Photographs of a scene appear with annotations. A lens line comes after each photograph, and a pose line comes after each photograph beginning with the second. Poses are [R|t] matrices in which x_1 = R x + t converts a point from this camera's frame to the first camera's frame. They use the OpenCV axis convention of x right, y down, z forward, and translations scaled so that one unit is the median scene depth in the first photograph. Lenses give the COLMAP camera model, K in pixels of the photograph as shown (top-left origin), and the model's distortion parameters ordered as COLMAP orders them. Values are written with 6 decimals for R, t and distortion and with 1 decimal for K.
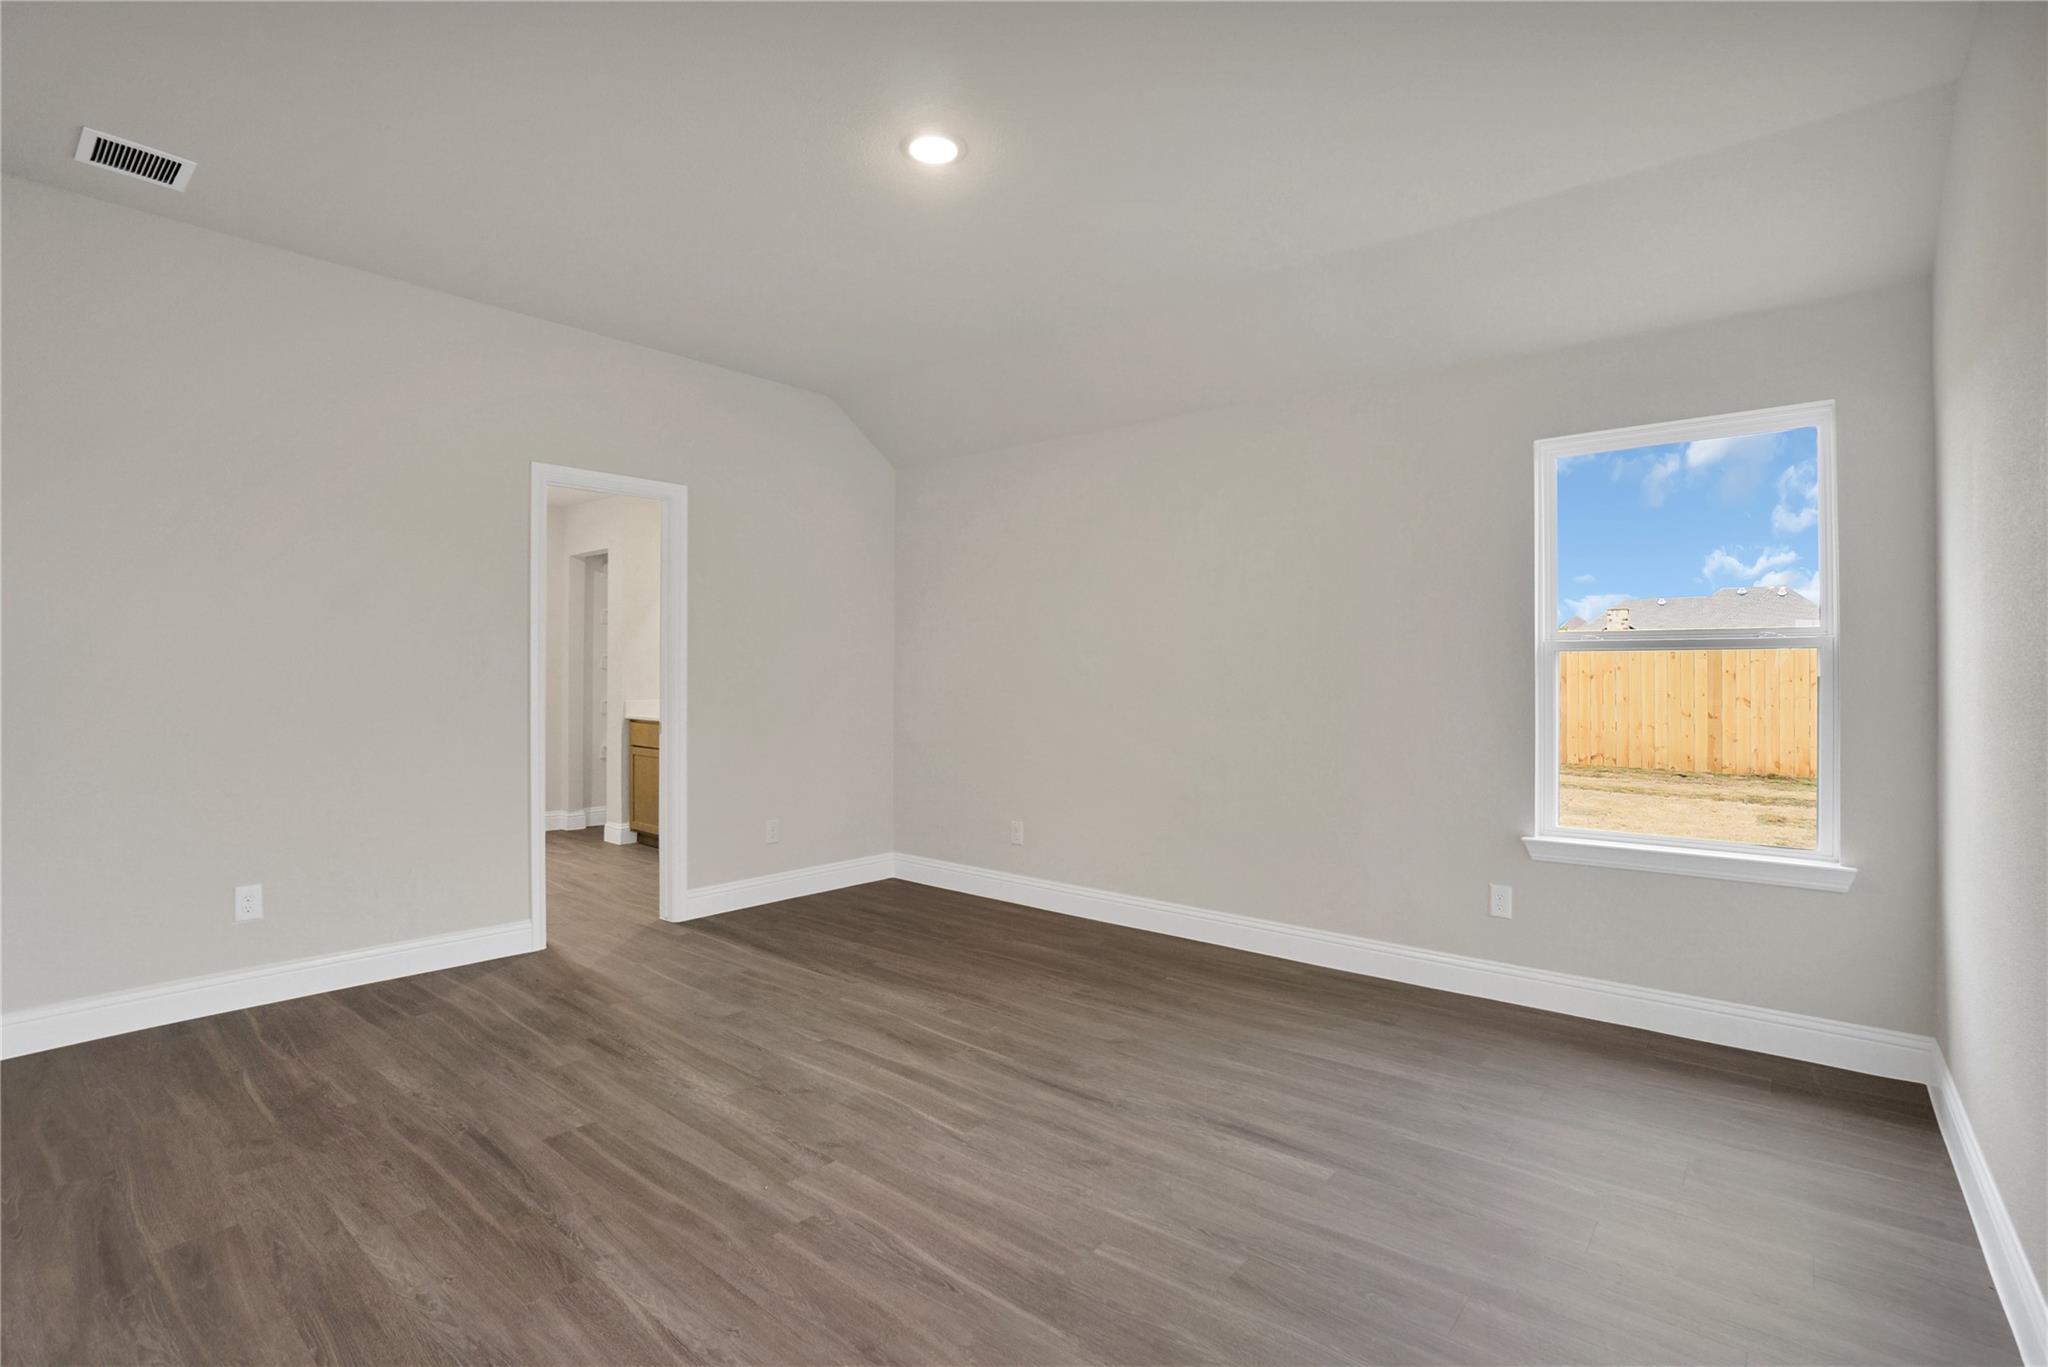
lens RADIAL K [[934.4, 0, 1029.7], [0, 934.4, 687.9], [0, 0, 1]] dist [-0.035103, 0.003496]
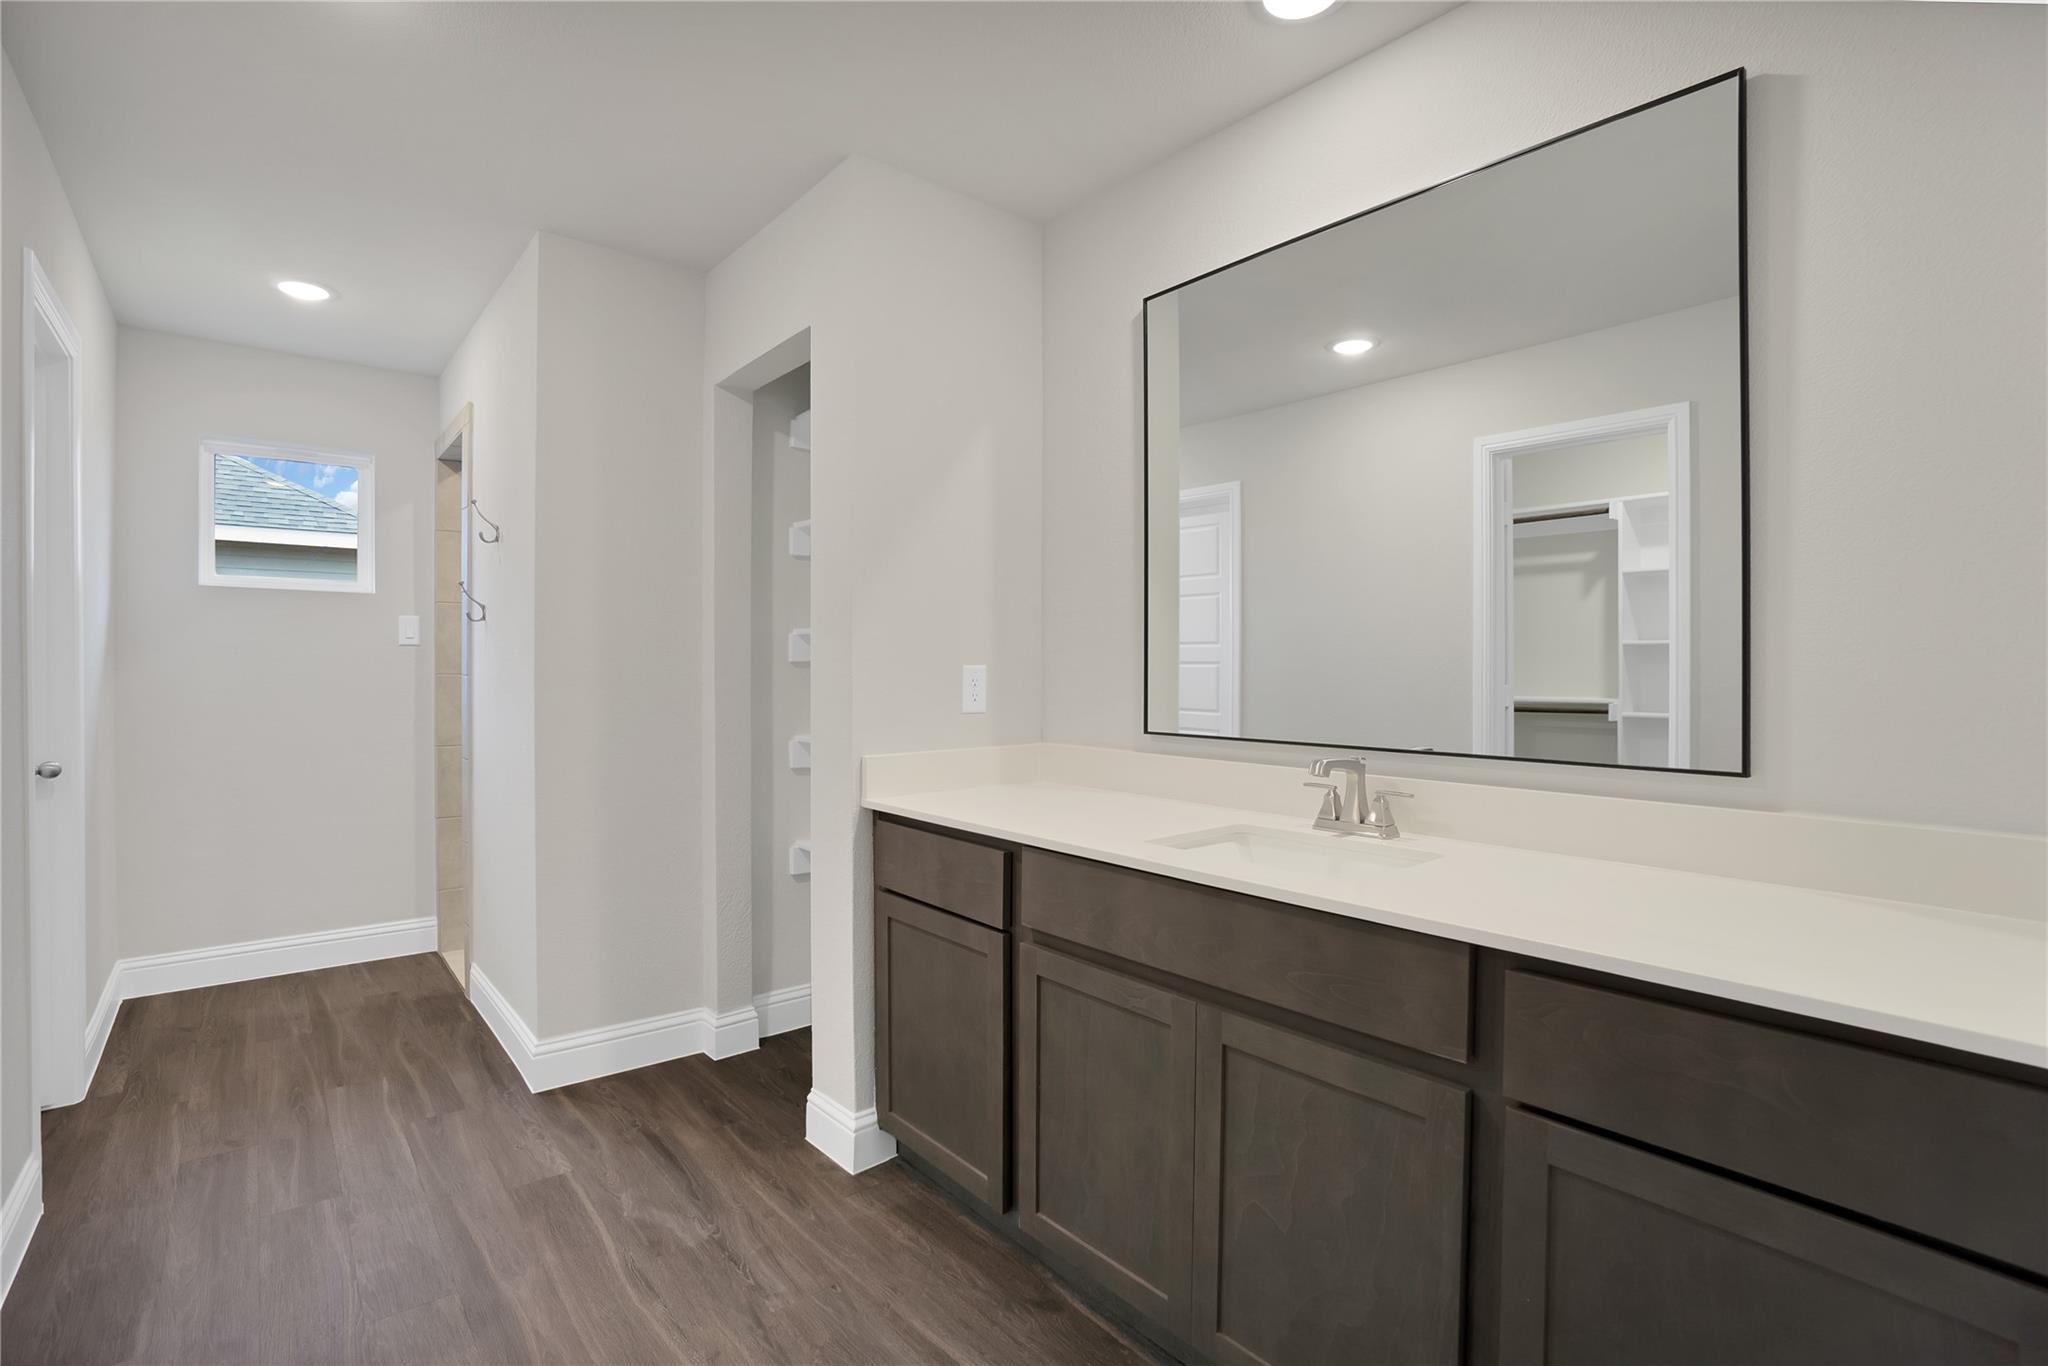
lens RADIAL K [[934.4, 0, 1022.9], [0, 934.4, 688.0], [0, 0, 1]] dist [-0.035103, 0.003496]
pose [[0.986086, -0.000533, -0.166234, -0.291999], [0.001598, 0.999979, 0.006275, -0.014861], [0.166227, -0.006453, 0.986066, 0.608486]]
